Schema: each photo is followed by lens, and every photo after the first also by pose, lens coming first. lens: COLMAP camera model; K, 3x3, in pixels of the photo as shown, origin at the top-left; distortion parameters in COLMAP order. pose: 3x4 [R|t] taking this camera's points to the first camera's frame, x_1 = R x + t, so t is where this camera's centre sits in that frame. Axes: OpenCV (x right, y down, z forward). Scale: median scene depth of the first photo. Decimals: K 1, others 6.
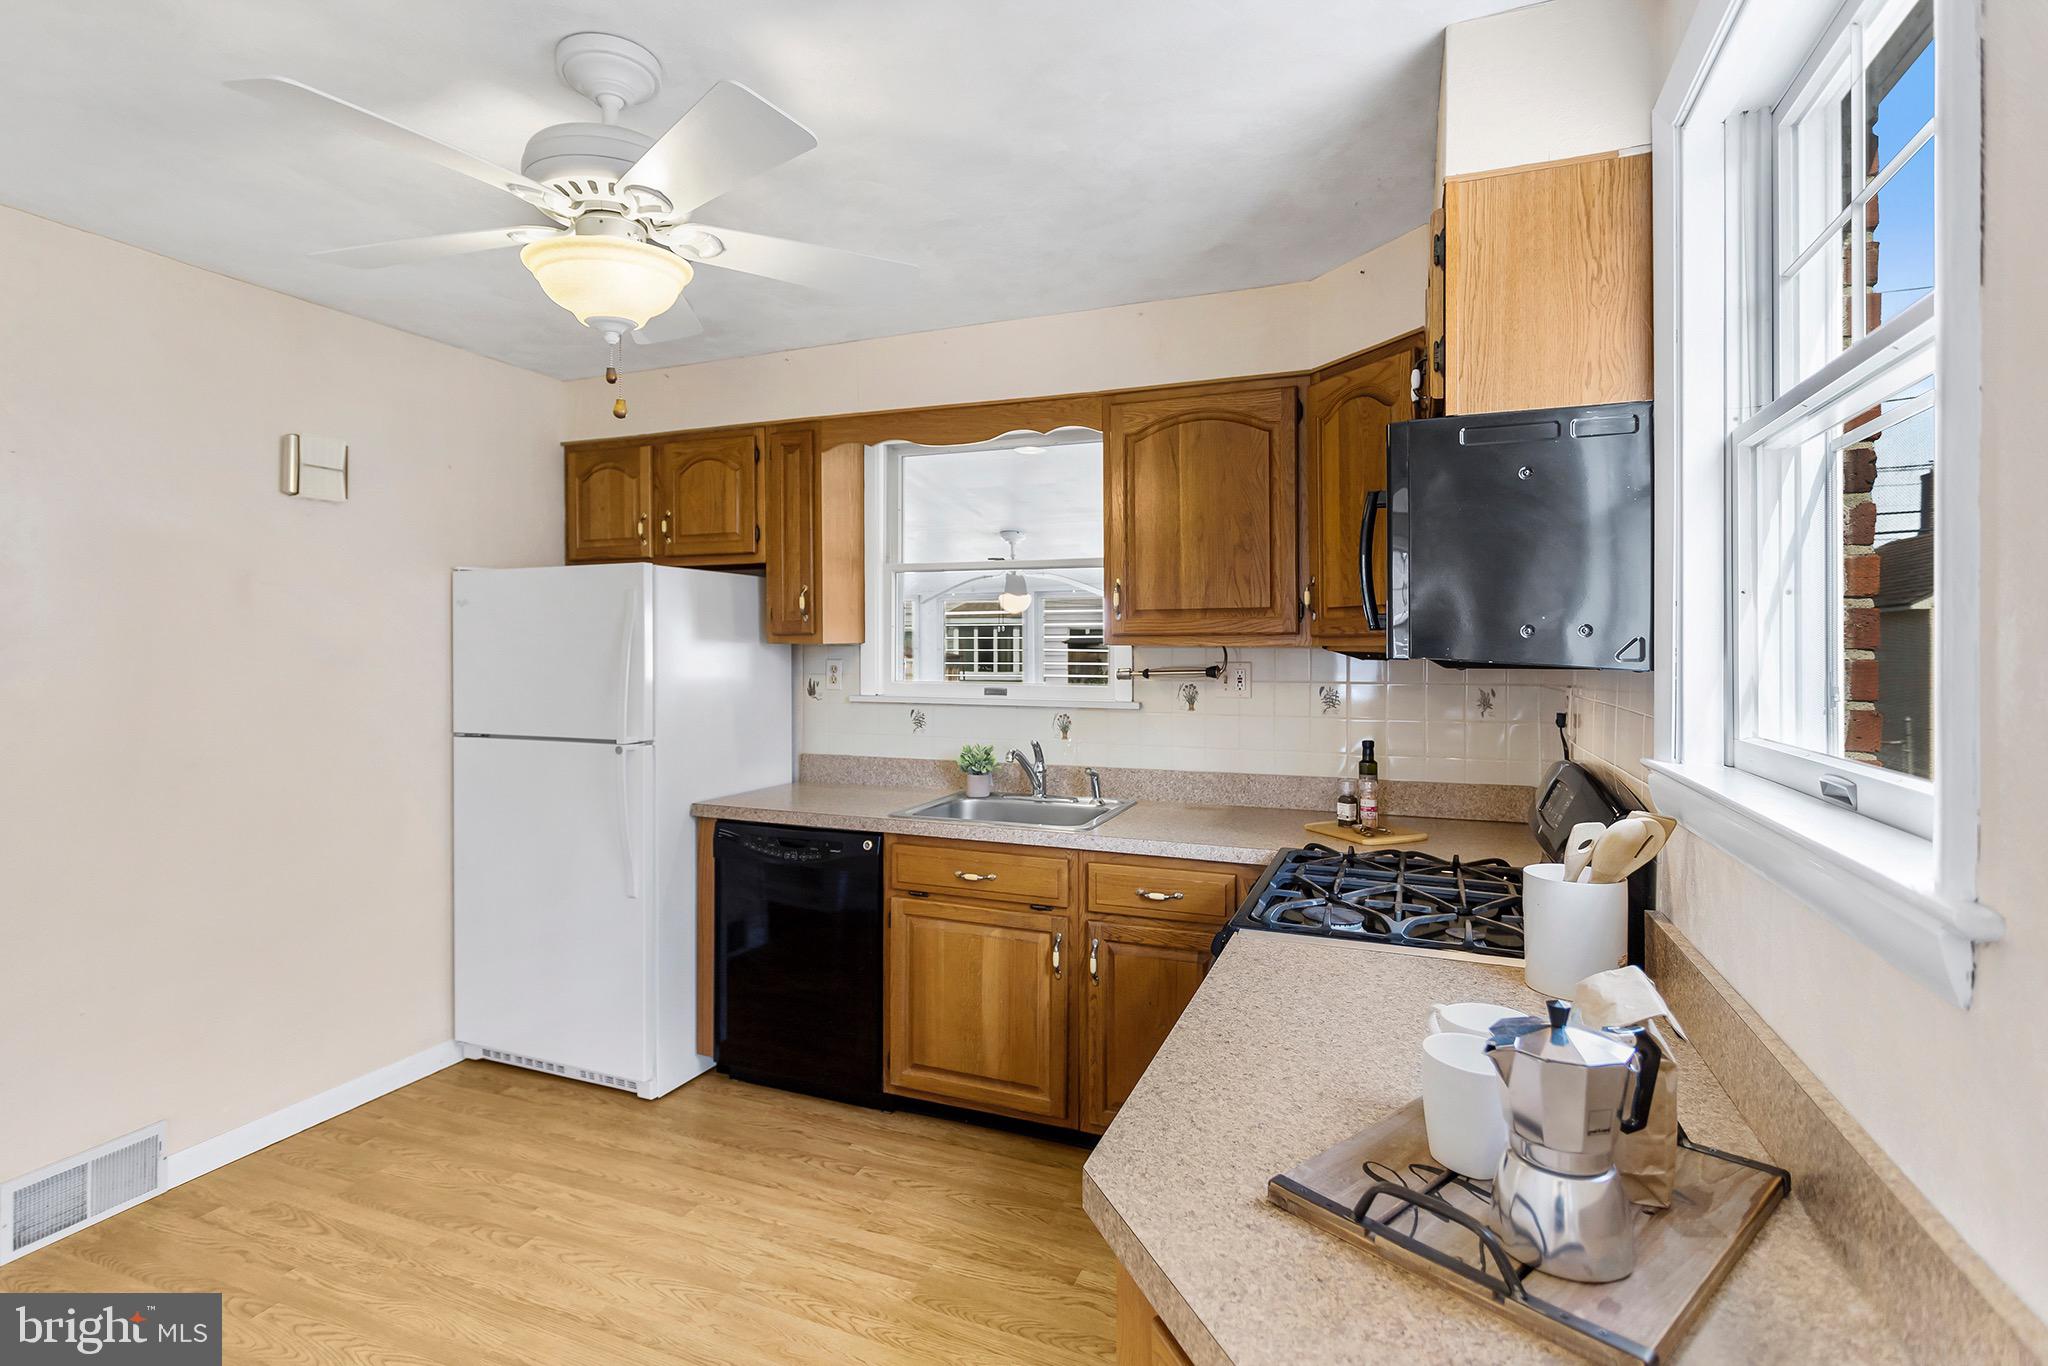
lens RADIAL K [[1019.7, 0, 1017.3], [0, 1019.7, 646.2], [0, 0, 1]] dist [0.001562, 0.000085]
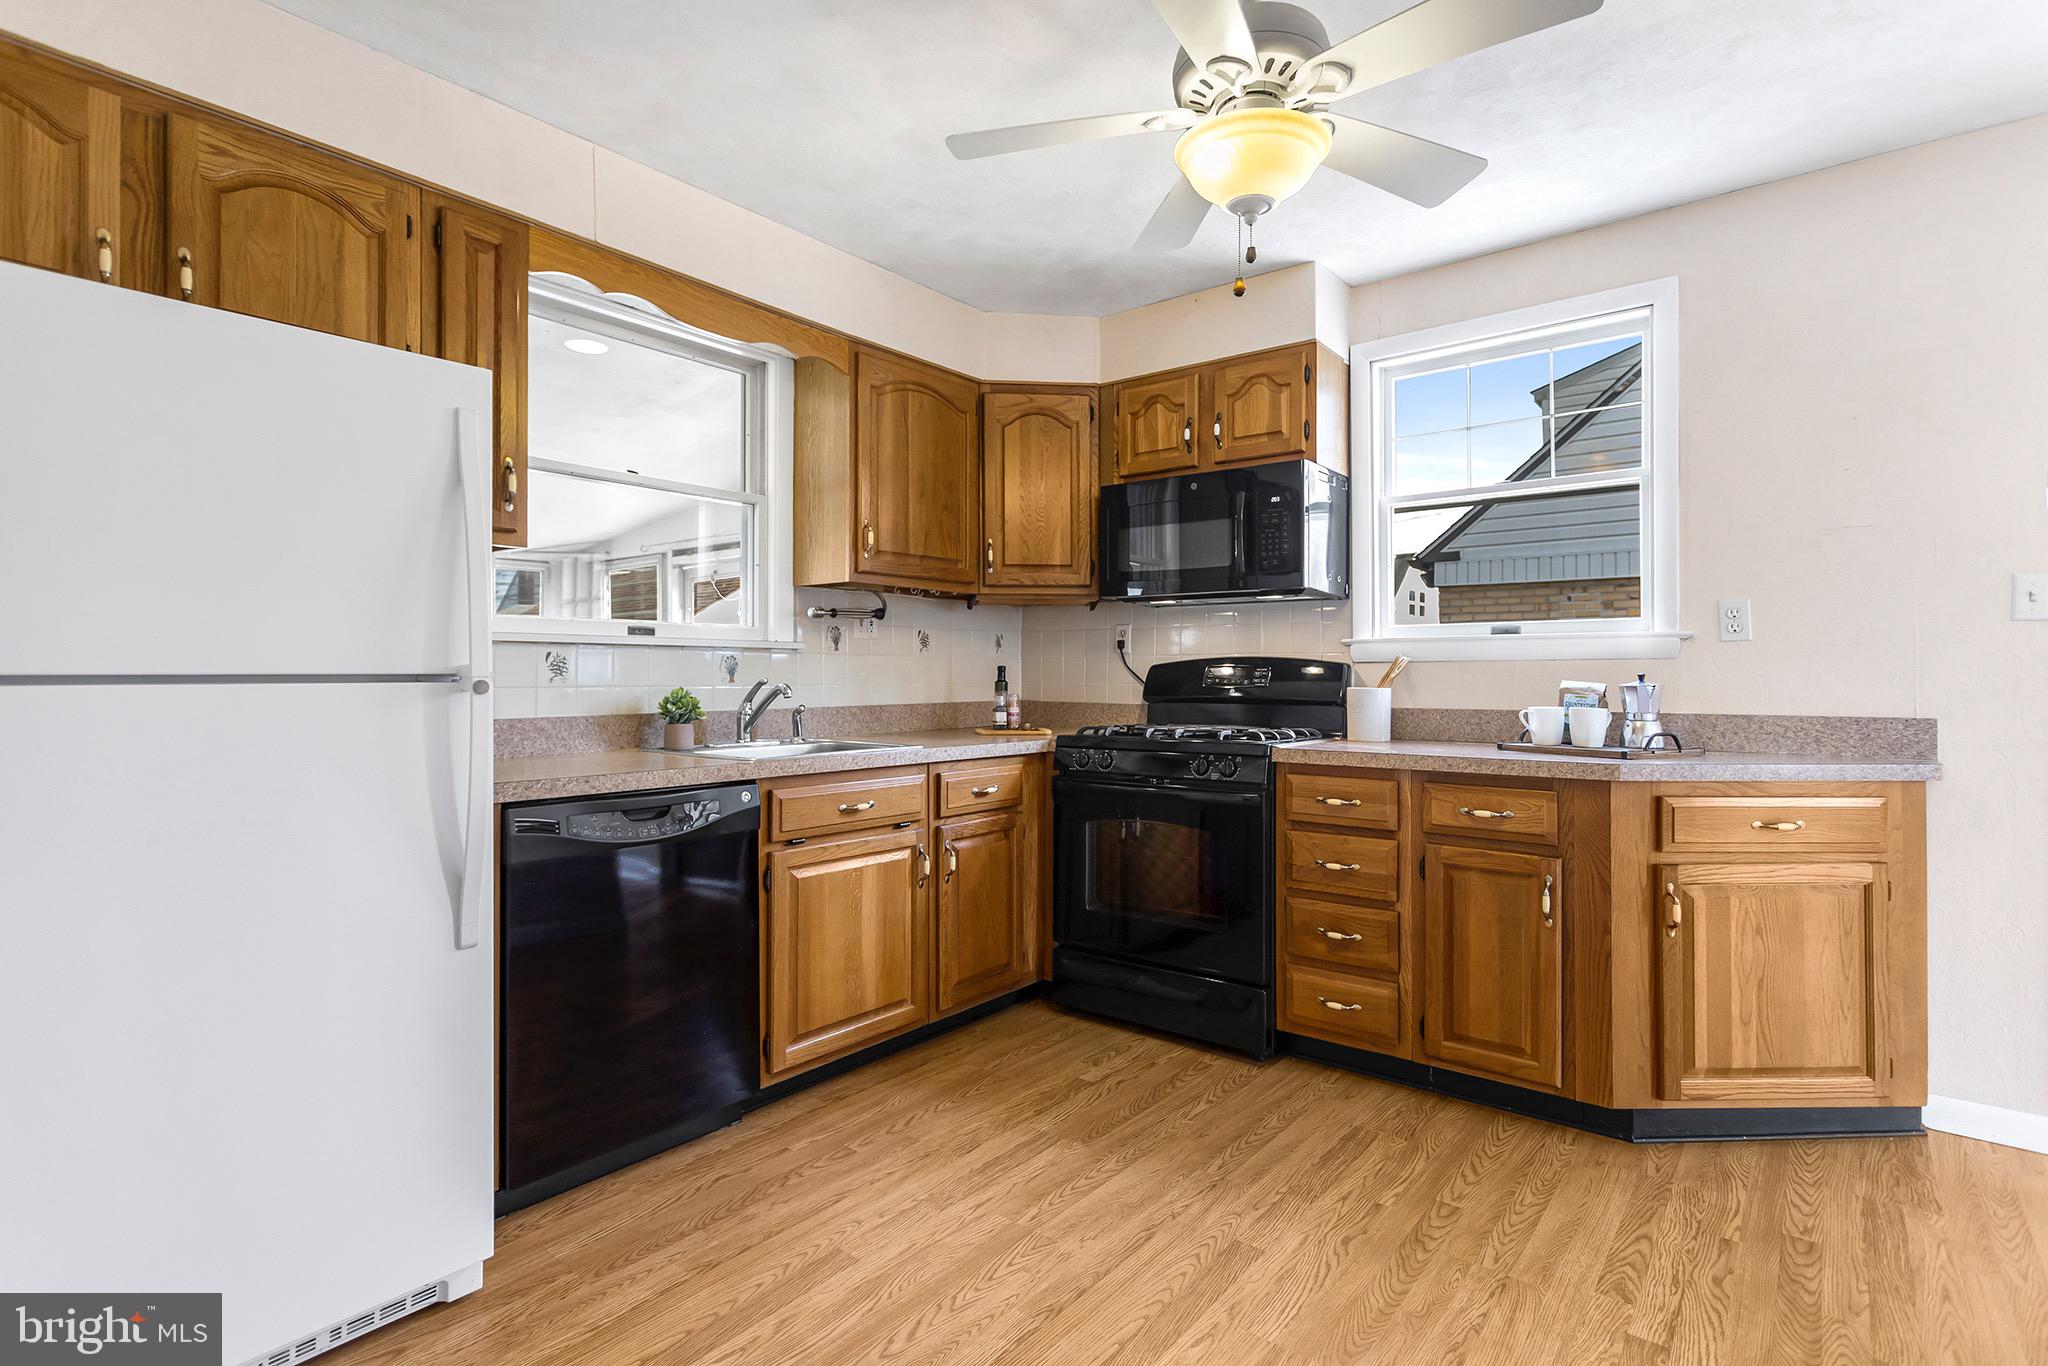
lens RADIAL K [[983.3, 0, 1047.3], [0, 983.3, 668.8], [0, 0, 1]] dist [0.013141, 0.000236]
pose [[0.276799, 0.002759, 0.960924, -0.886679], [0.004323, 0.999982, -0.004117, 0.101078], [-0.960918, 0.005294, 0.276782, 0.574512]]
